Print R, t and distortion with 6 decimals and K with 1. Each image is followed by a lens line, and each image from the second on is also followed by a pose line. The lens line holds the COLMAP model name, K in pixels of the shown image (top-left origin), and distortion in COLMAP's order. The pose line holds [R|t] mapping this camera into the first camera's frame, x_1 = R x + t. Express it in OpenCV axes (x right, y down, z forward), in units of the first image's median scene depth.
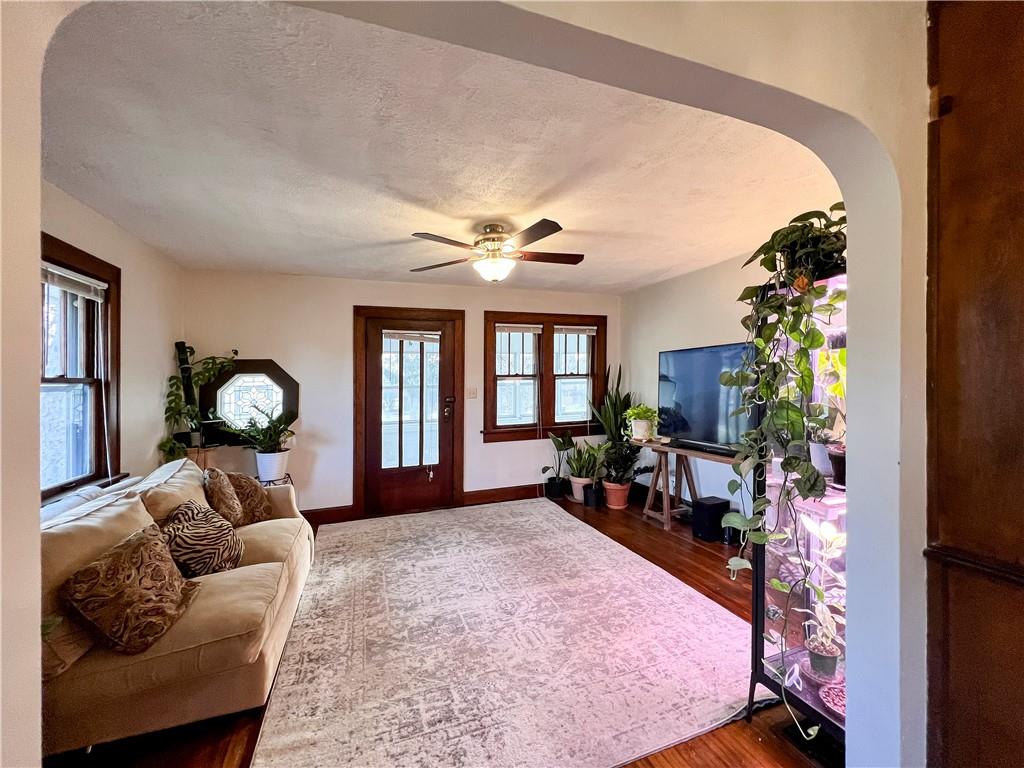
lens RADIAL K [[408.6, 0, 512.8], [0, 408.6, 372.5], [0, 0, 1]] dist [0.000157, -0.000260]
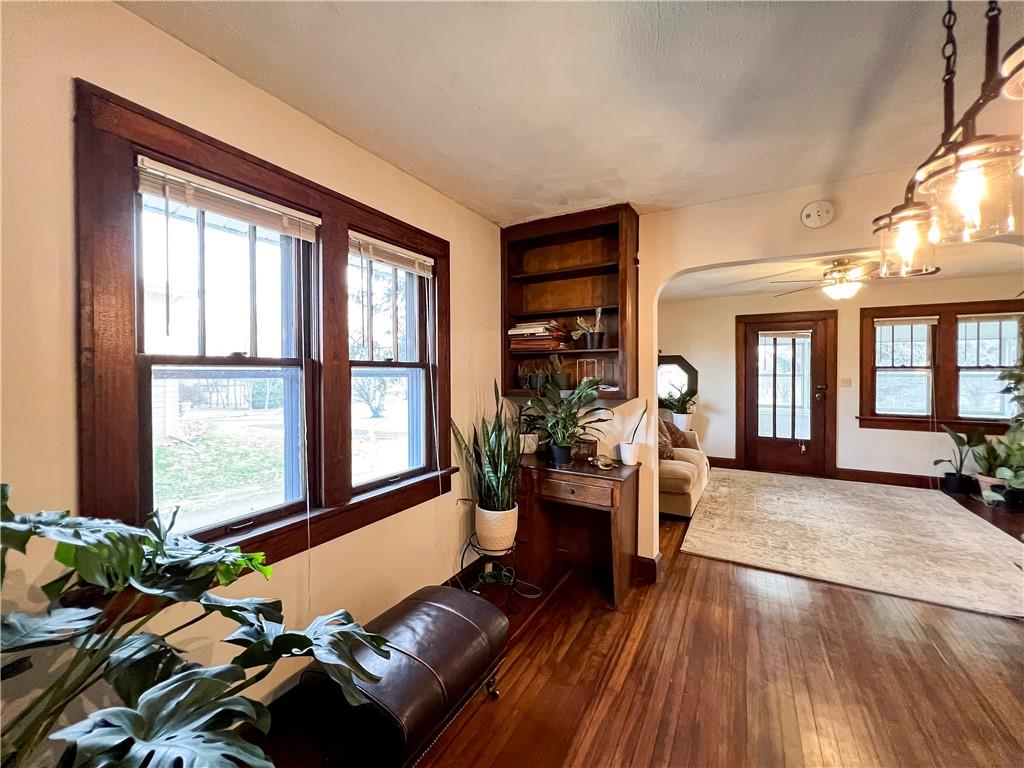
lens RADIAL K [[417.9, 0, 514.5], [0, 417.9, 360.0], [0, 0, 1]] dist [0.000016, 0.000319]
pose [[0.645384, 0.000256, -0.763858, 0.217373], [0.003038, 0.999991, 0.002902, -0.019721], [0.763852, -0.004193, 0.645377, -0.509289]]
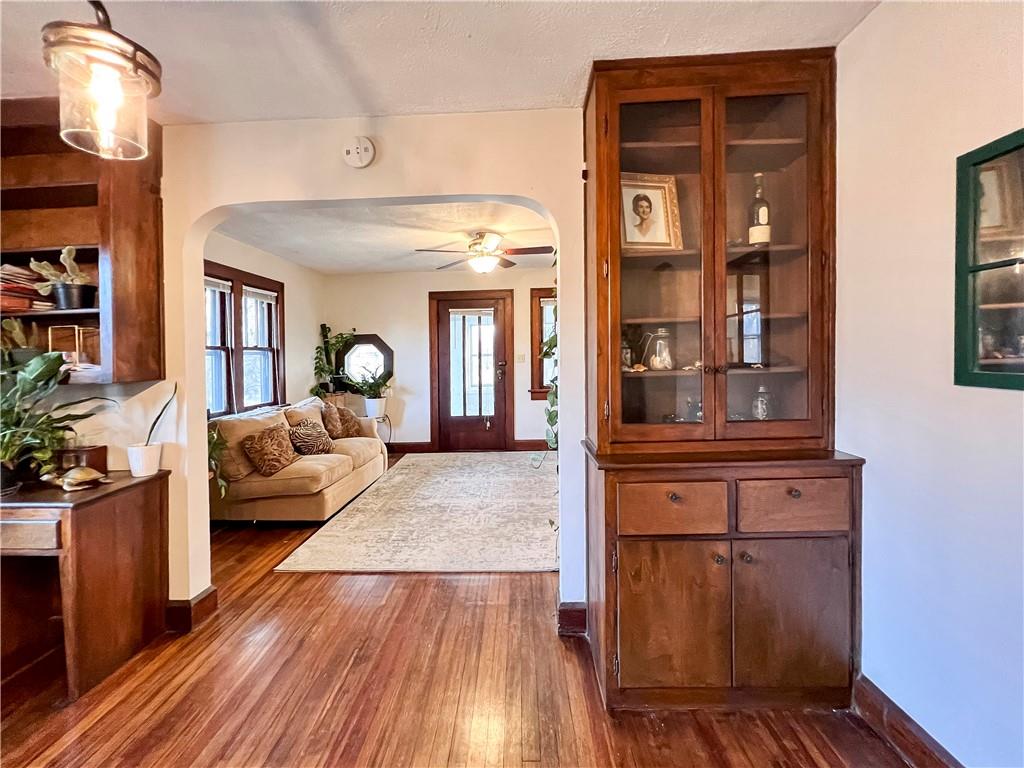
lens RADIAL K [[437.9, 0, 509.0], [0, 437.9, 346.7], [0, 0, 1]] dist [0.000792, 0.000168]
pose [[0.923842, -0.012460, -0.382571, 0.404780], [0.015990, 0.999854, 0.006047, 0.009785], [0.382439, -0.011703, 0.923906, -0.221365]]
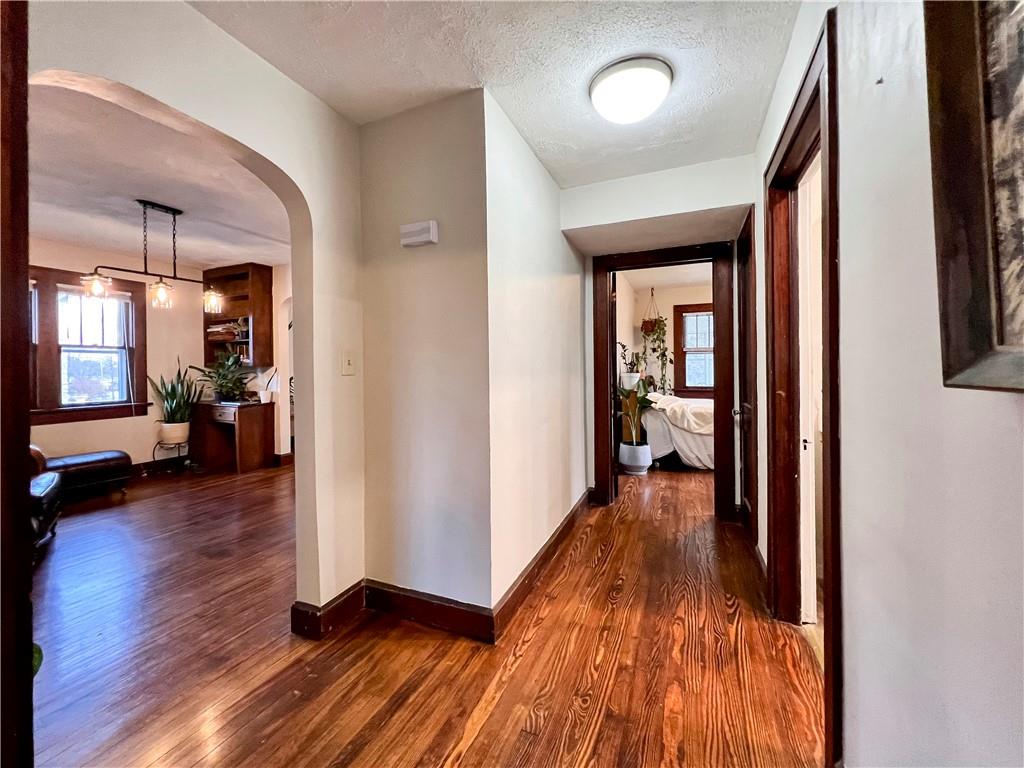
lens RADIAL K [[417.9, 0, 514.5], [0, 417.9, 360.0], [0, 0, 1]] dist [0.000016, 0.000319]
pose [[0.724579, -0.003354, -0.689184, 1.267169], [0.012304, 0.999892, 0.008070, 0.026908], [0.689082, -0.014327, 0.724542, -0.312841]]
